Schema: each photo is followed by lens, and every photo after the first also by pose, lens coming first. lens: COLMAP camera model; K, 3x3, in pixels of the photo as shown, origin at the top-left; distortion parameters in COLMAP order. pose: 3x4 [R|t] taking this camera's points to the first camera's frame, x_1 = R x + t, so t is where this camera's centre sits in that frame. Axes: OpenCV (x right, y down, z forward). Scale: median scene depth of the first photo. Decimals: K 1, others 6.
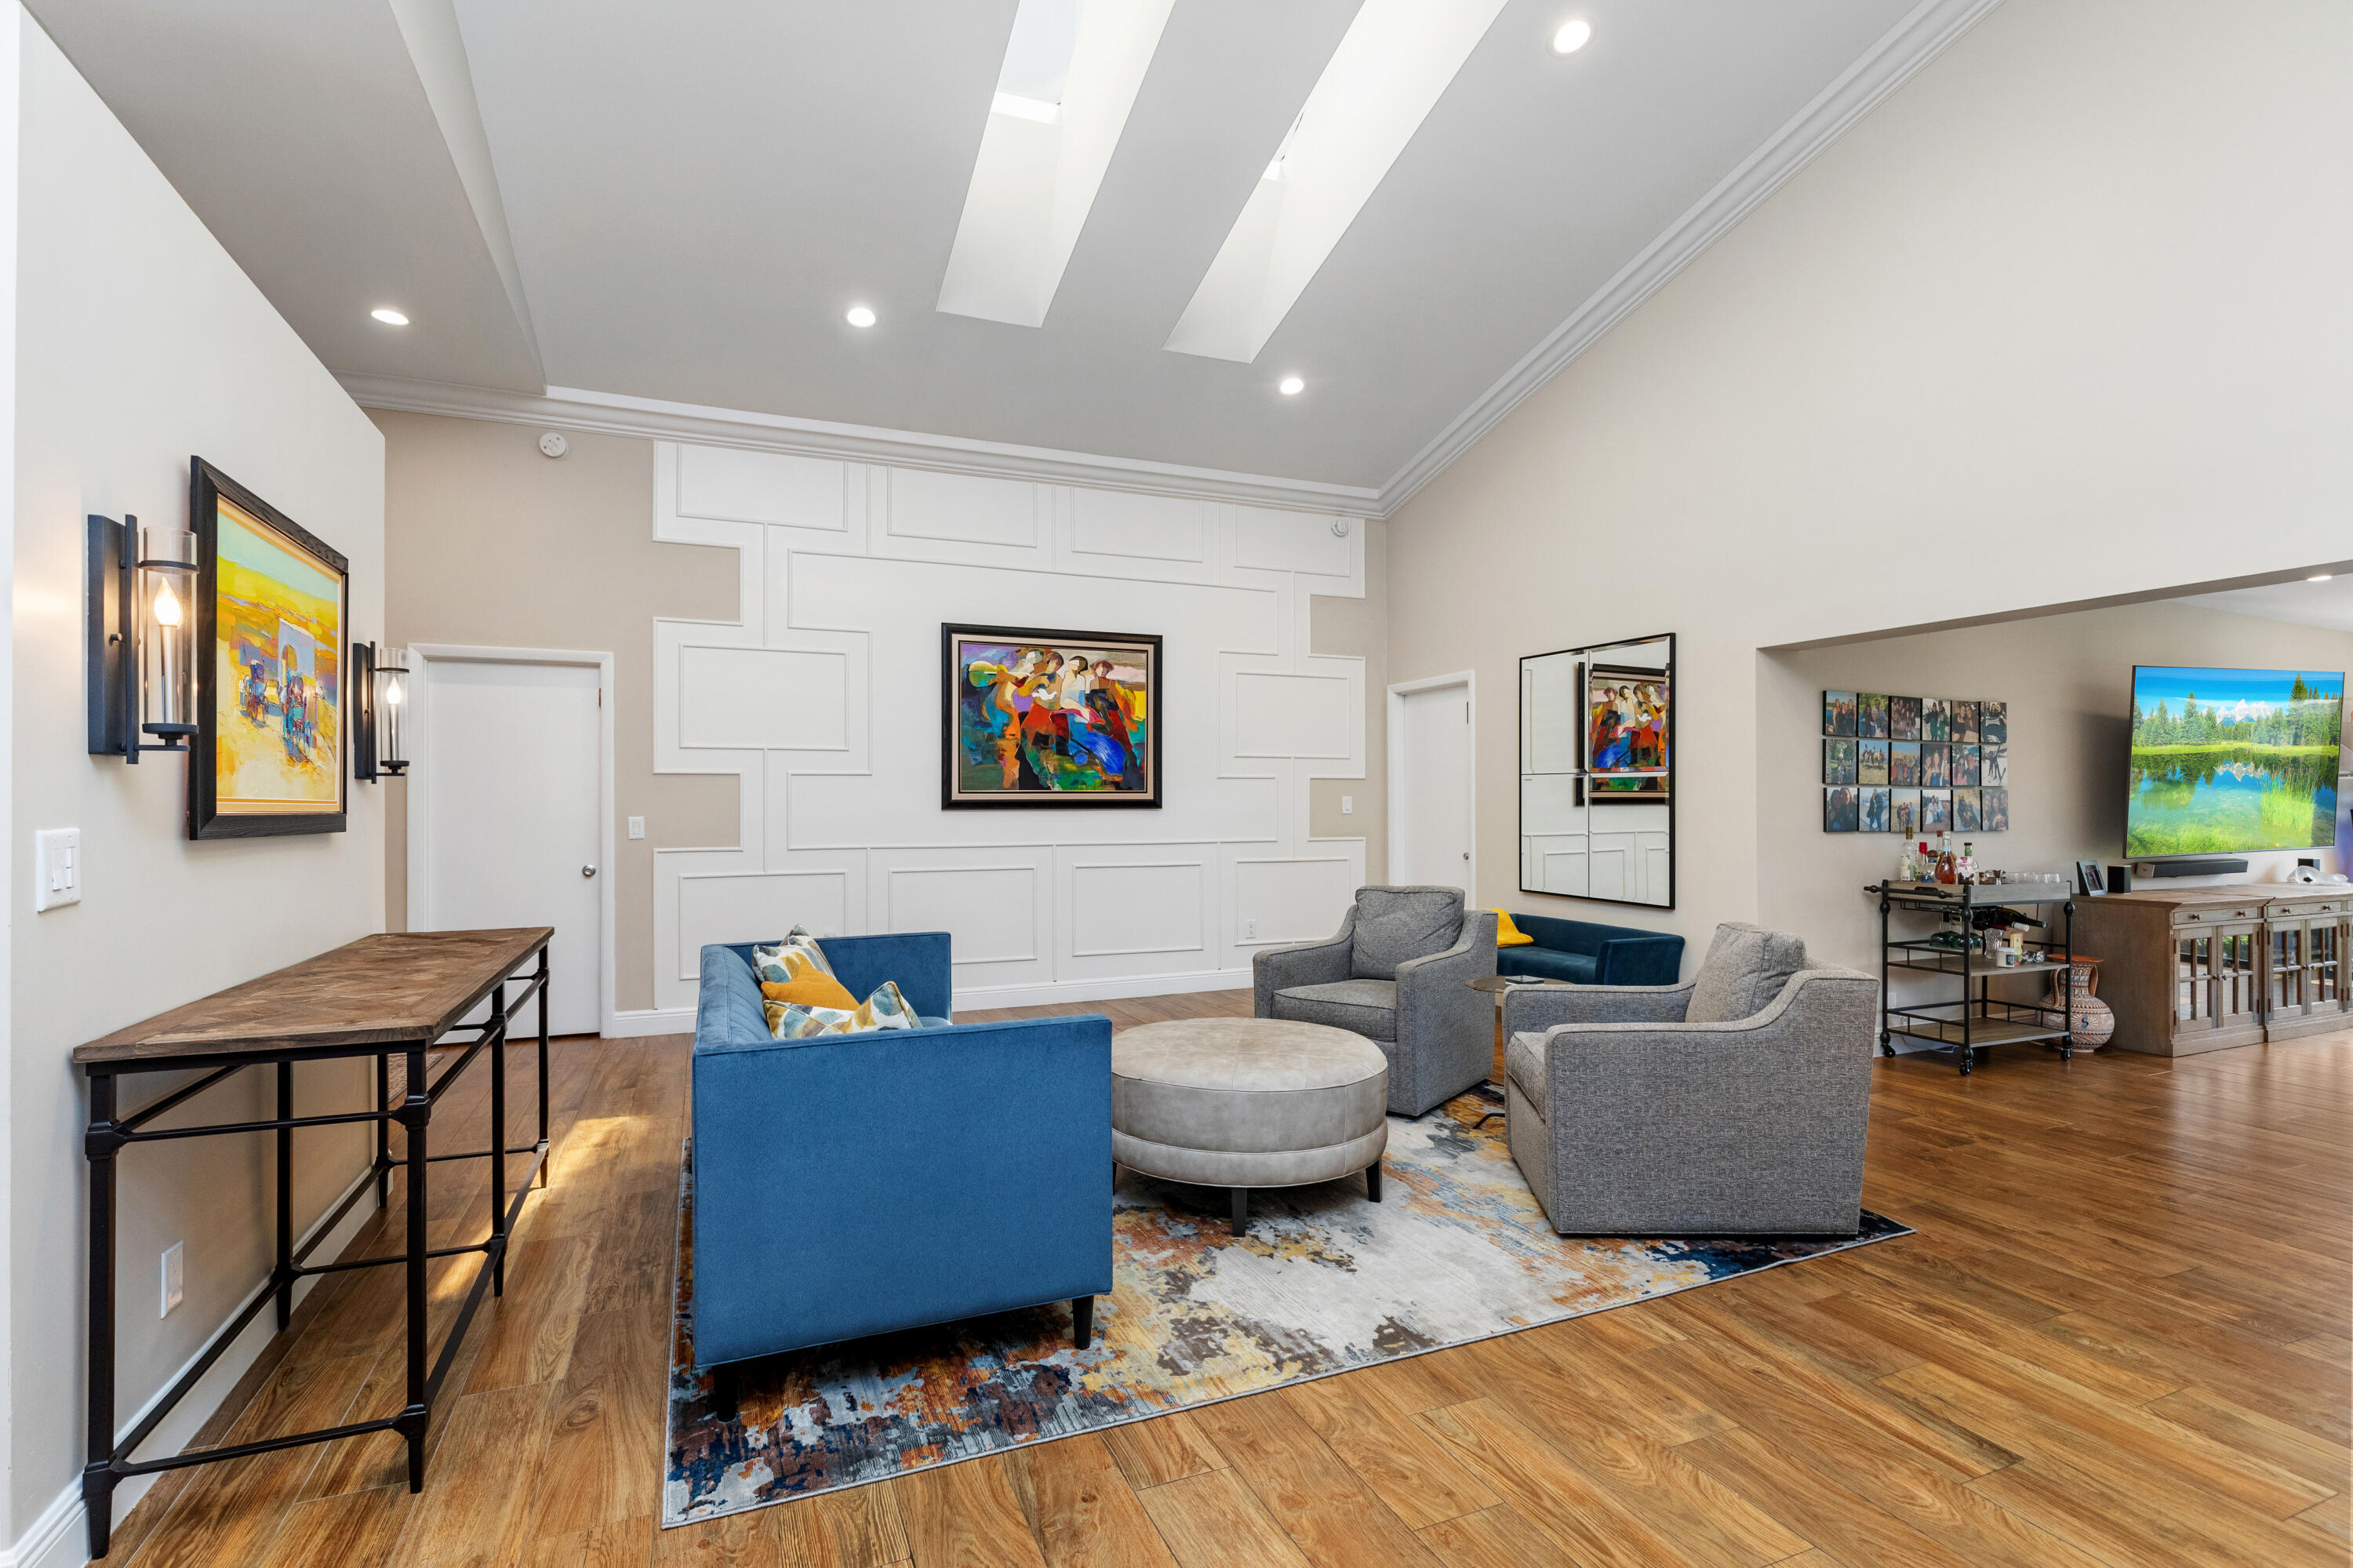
lens RADIAL K [[1135.2, 0, 1177.2], [0, 1135.2, 796.0], [0, 0, 1]] dist [-0.003250, 0.001865]
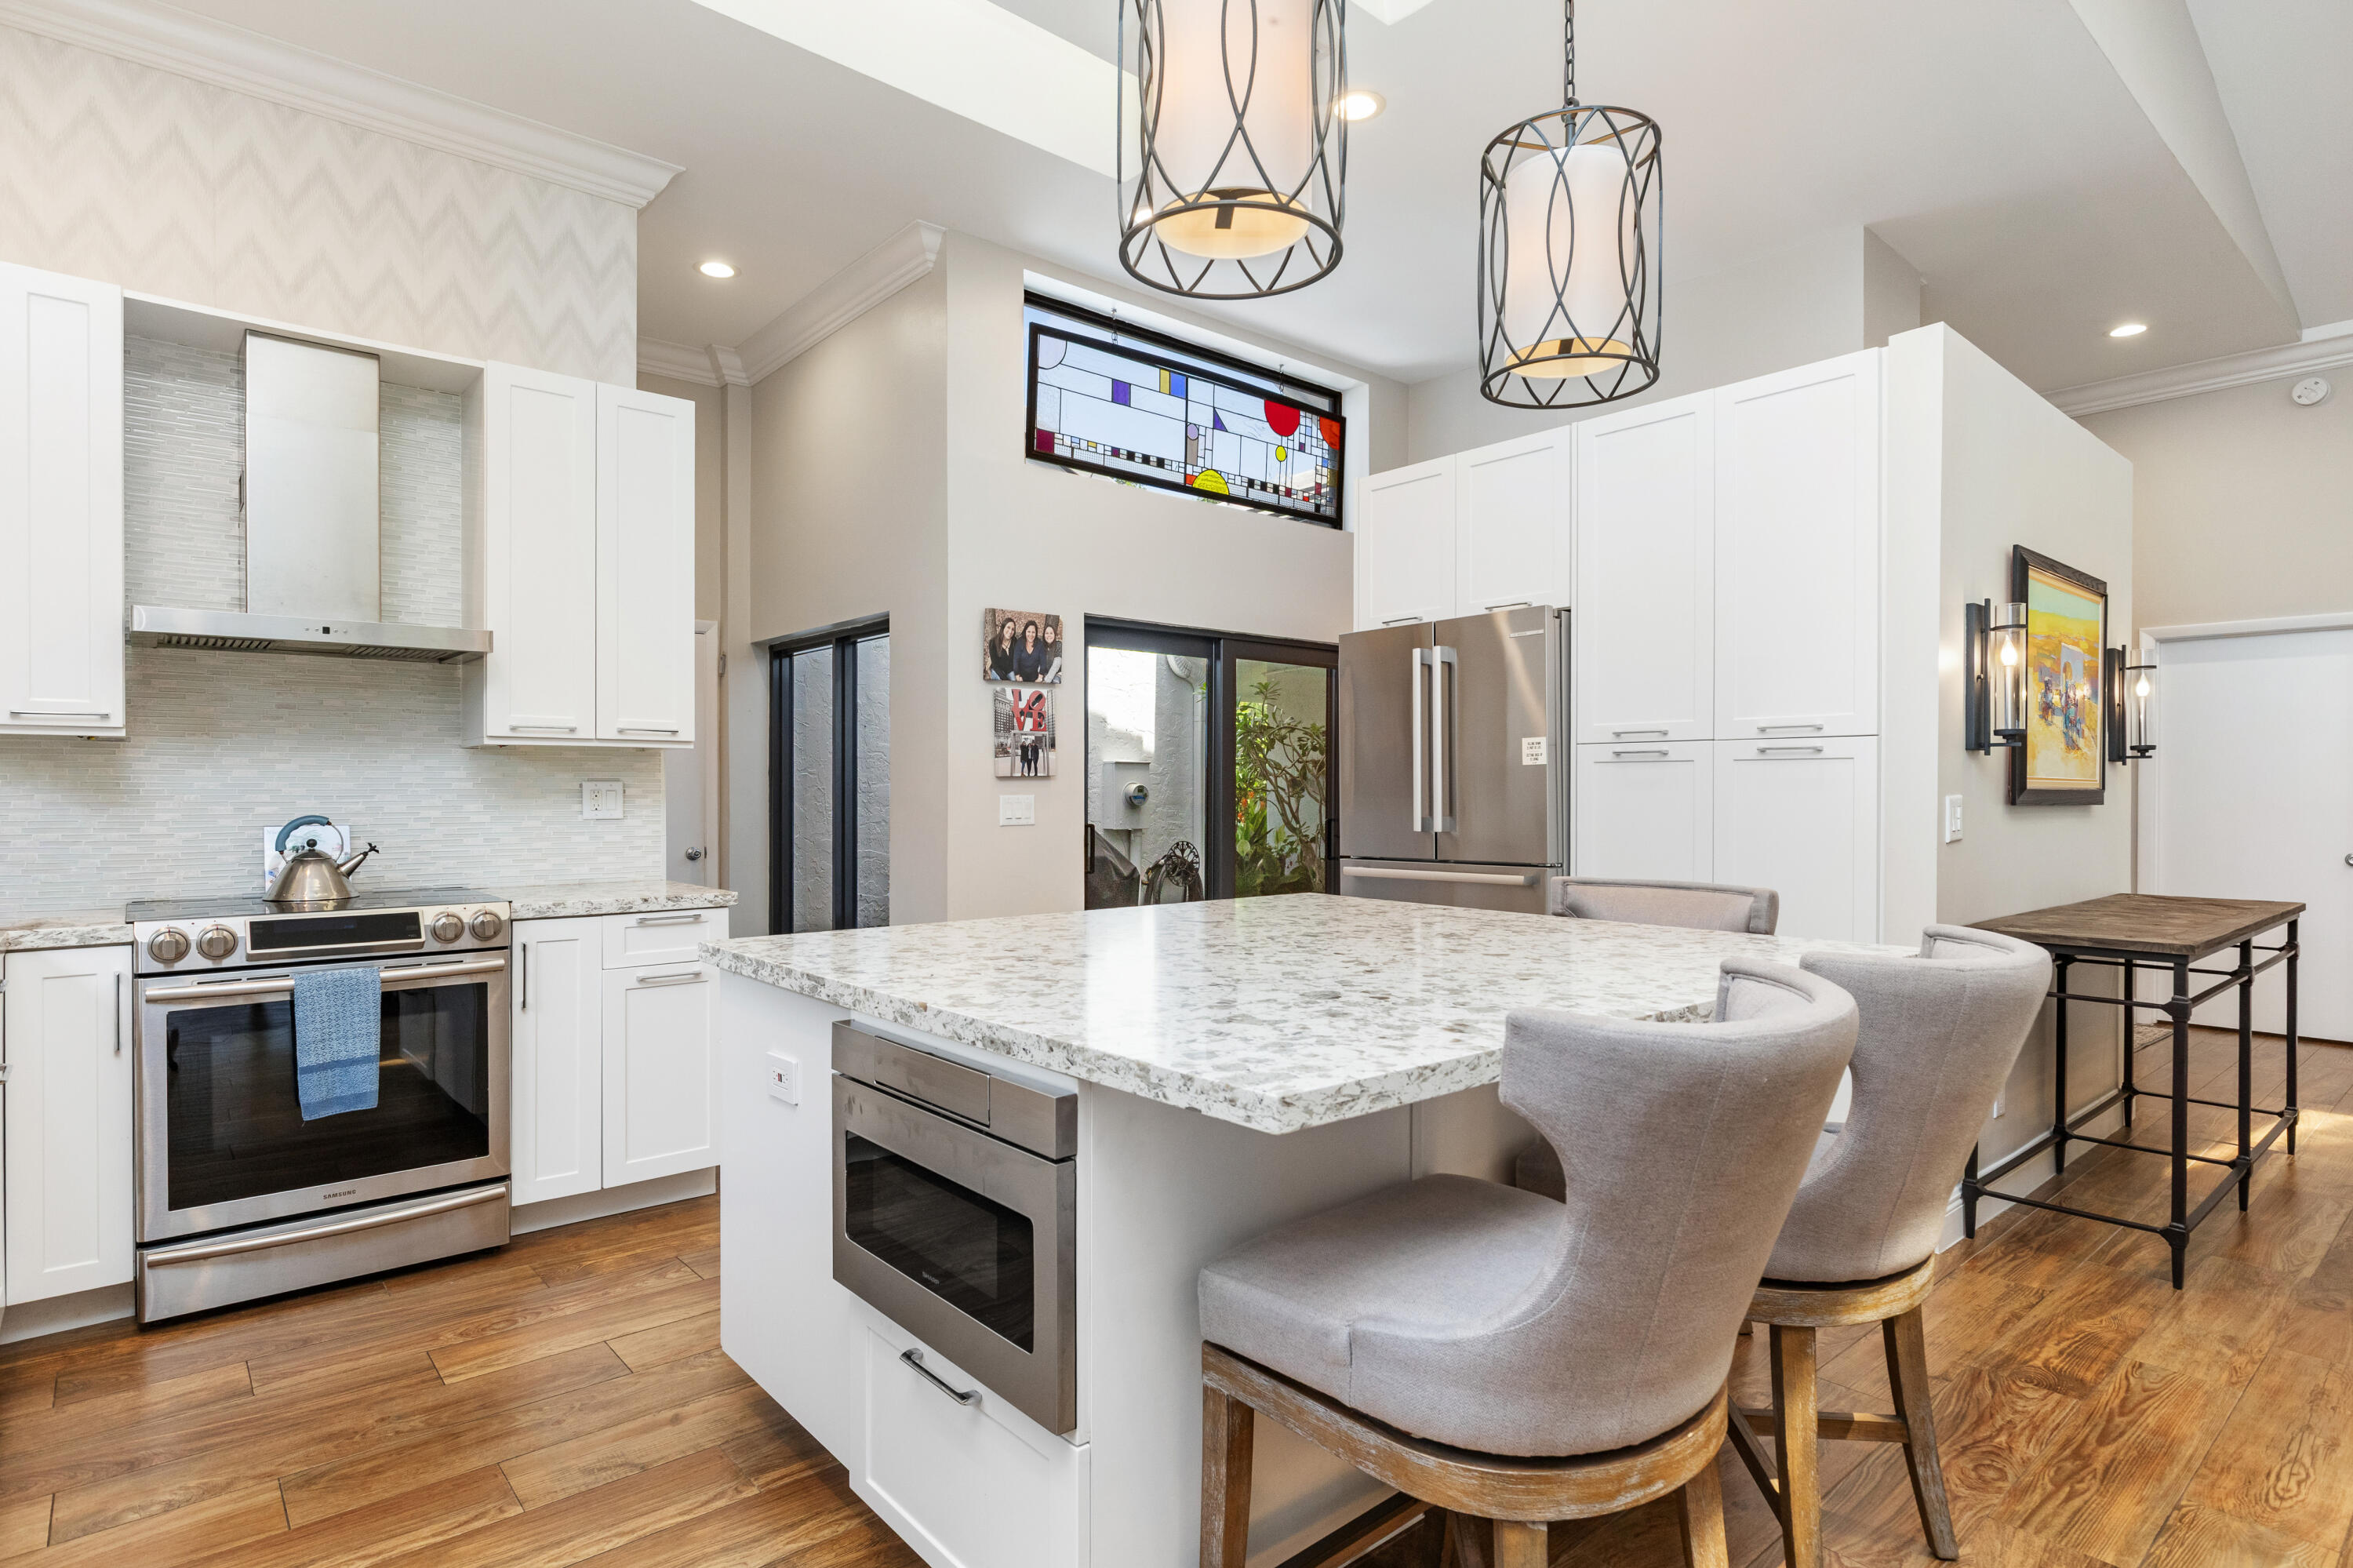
lens RADIAL K [[1219.2, 0, 1173.7], [0, 1219.2, 791.0], [0, 0, 1]] dist [-0.004765, 0.001865]
pose [[0.311492, 0.010033, -0.950196, 0.237071], [0.000864, 0.999941, 0.010841, 0.001499], [0.950248, -0.004198, 0.311465, -0.424601]]
